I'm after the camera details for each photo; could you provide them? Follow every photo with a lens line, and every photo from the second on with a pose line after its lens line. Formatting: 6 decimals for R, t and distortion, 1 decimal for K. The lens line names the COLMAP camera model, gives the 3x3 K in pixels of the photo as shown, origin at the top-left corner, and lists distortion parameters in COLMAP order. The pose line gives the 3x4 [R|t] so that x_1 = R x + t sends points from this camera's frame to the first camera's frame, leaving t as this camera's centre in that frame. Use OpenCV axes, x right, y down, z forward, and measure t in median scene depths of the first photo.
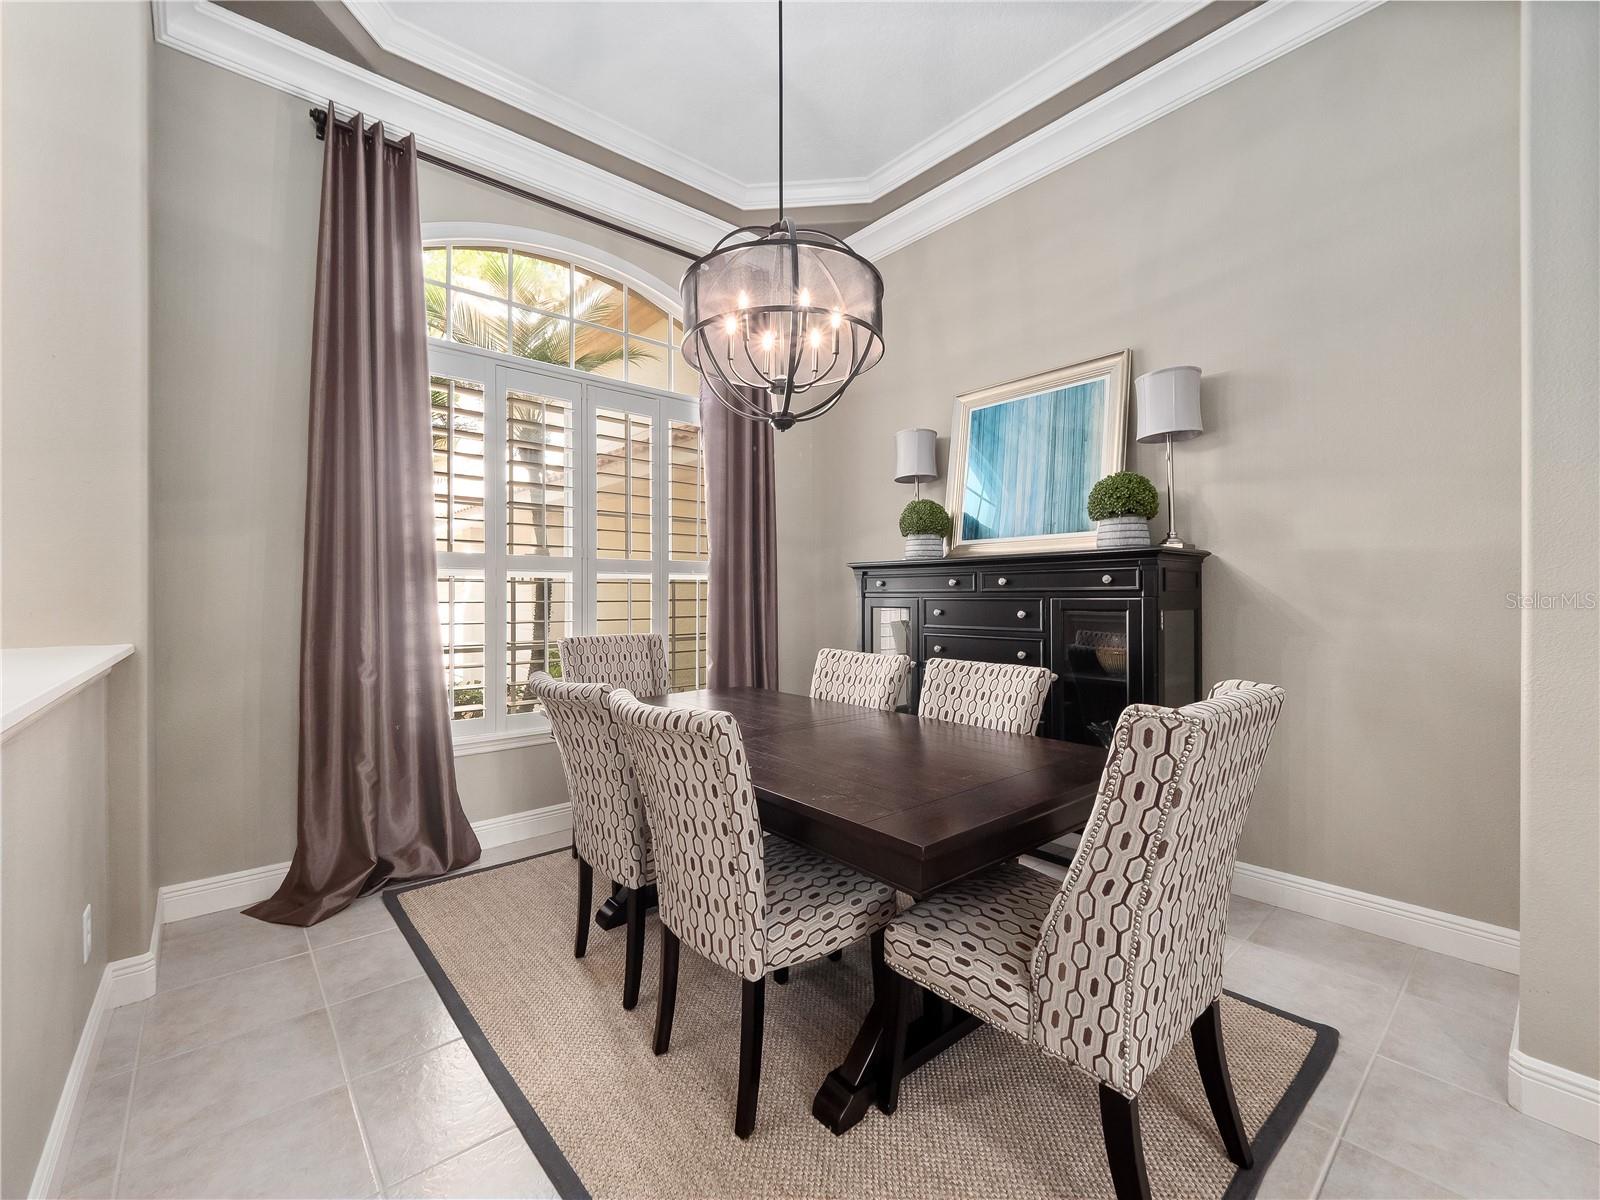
lens RADIAL K [[692.8, 0, 789.7], [0, 692.8, 604.4], [0, 0, 1]] dist [-0.000370, 0.000713]
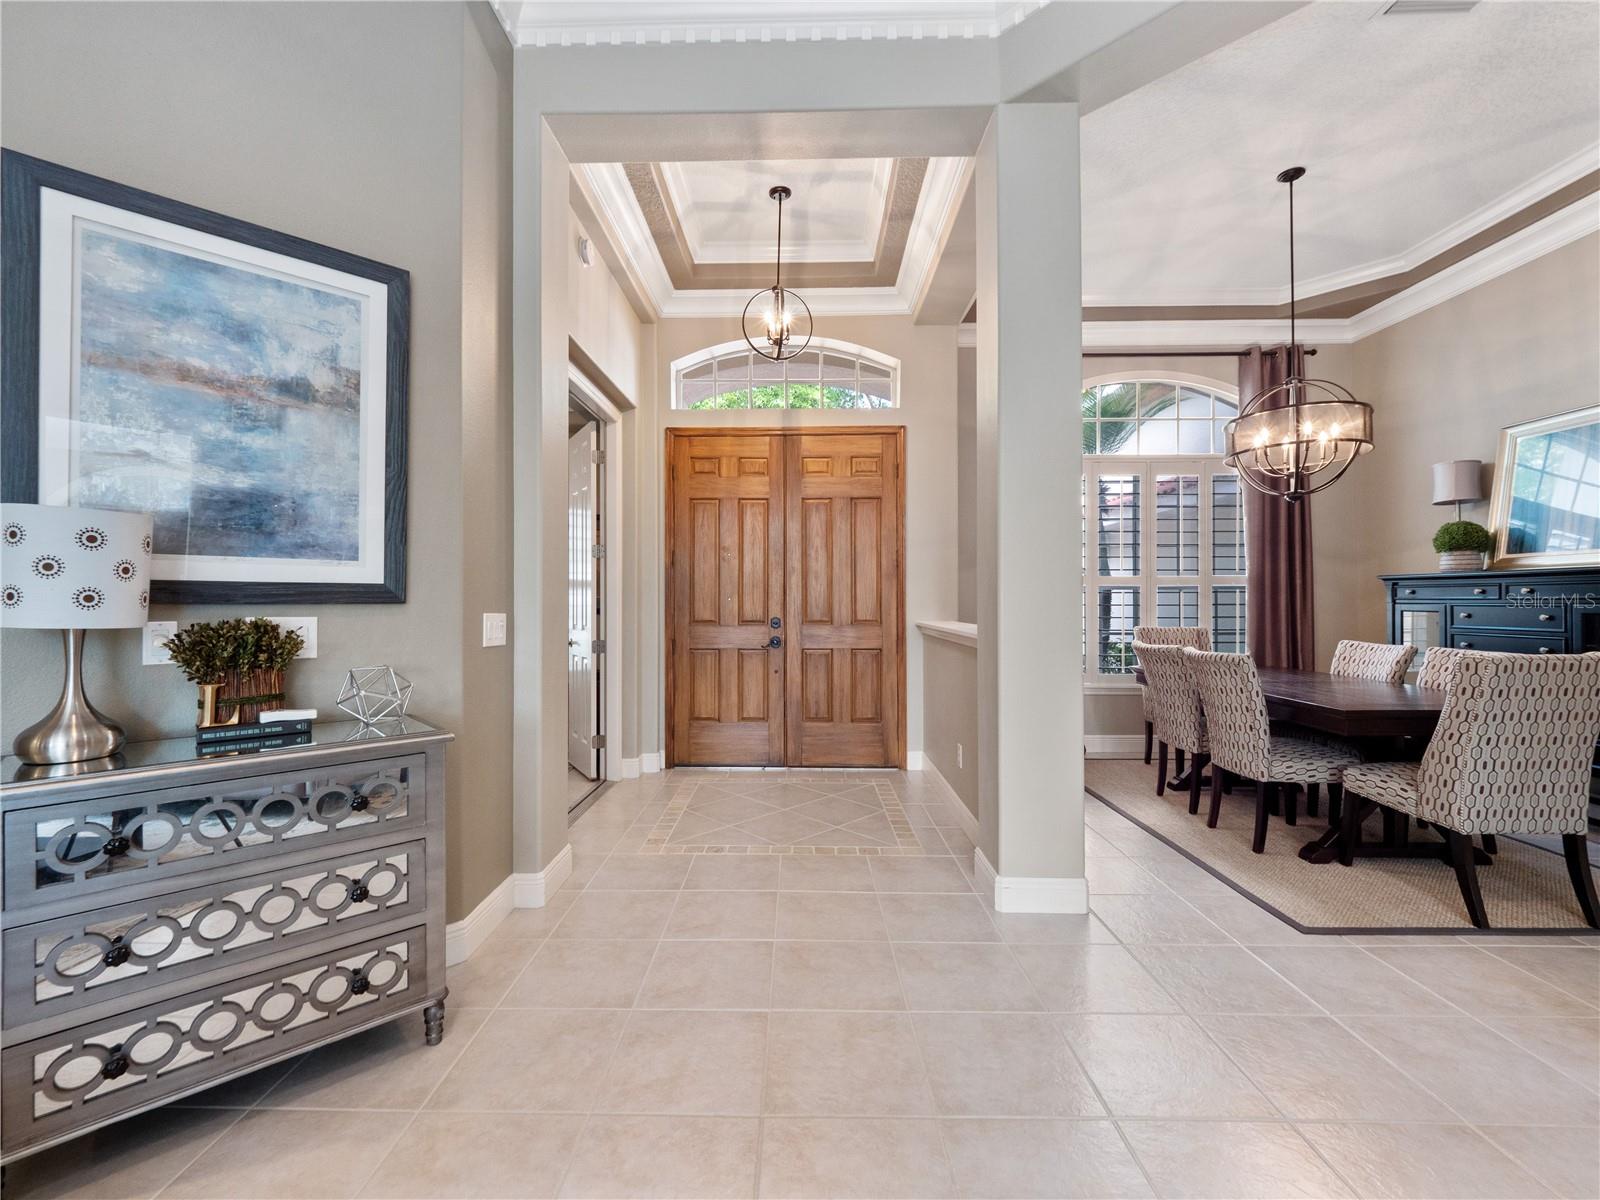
lens RADIAL K [[675.6, 0, 795.6], [0, 675.6, 598.0], [0, 0, 1]] dist [-0.001847, -0.001314]
pose [[0.753091, -0.000916, -0.657916, 0.180677], [-0.008374, 0.999905, -0.010977, 0.006322], [0.657863, 0.013776, 0.753011, -1.190701]]
